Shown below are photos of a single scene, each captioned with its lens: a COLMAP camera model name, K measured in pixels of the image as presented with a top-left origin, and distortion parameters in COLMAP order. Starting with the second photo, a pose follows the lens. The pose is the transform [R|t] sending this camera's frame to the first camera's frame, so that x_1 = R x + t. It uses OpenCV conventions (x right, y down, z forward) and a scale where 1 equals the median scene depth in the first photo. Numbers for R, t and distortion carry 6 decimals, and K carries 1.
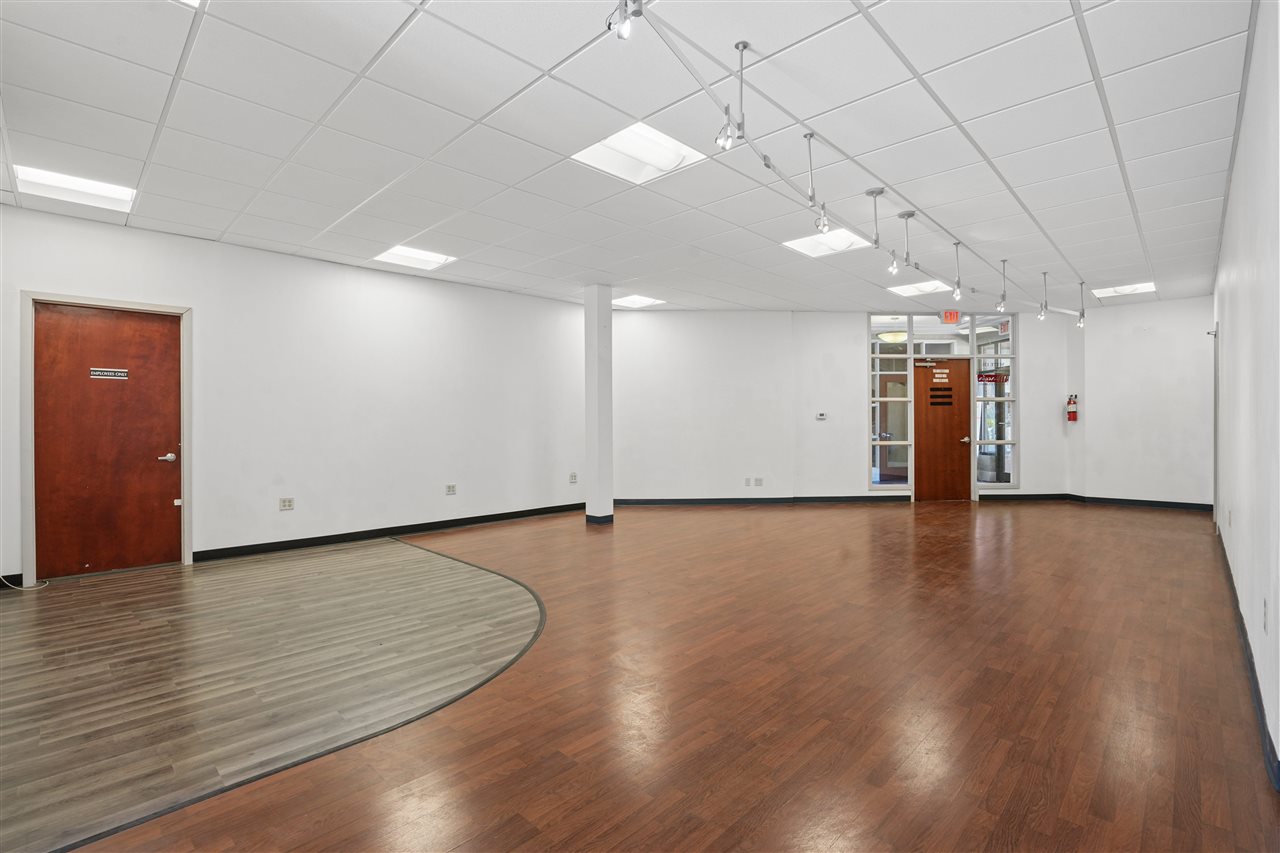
lens RADIAL K [[587.6, 0, 639.4], [0, 587.6, 424.1], [0, 0, 1]] dist [-0.070588, 0.031761]
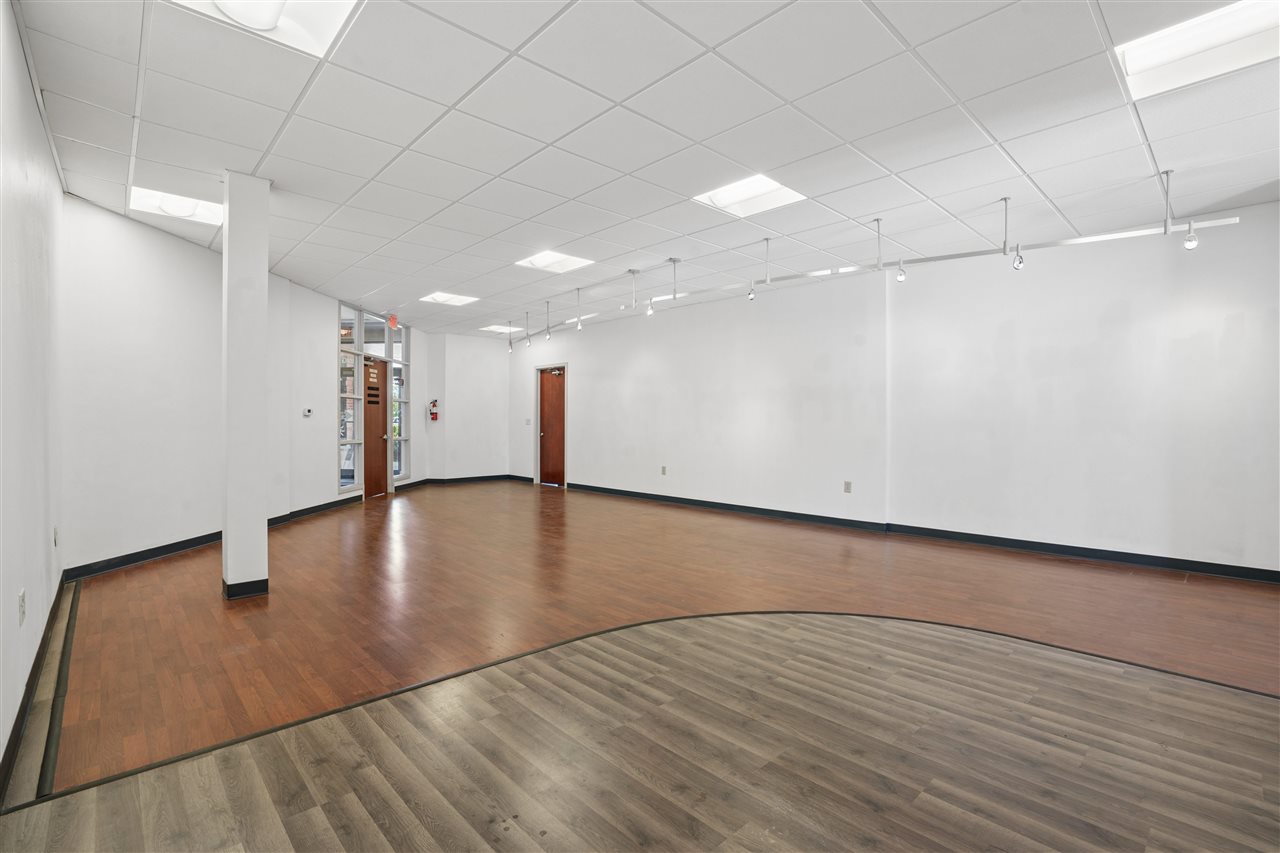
lens RADIAL K [[587.6, 0, 639.4], [0, 587.6, 424.1], [0, 0, 1]] dist [-0.070588, 0.031761]
pose [[0.047978, 0.000103, 0.998848, -1.176229], [-0.002162, 0.999998, 0.000001, 0.005391], [-0.998846, -0.002160, 0.047978, 1.140130]]
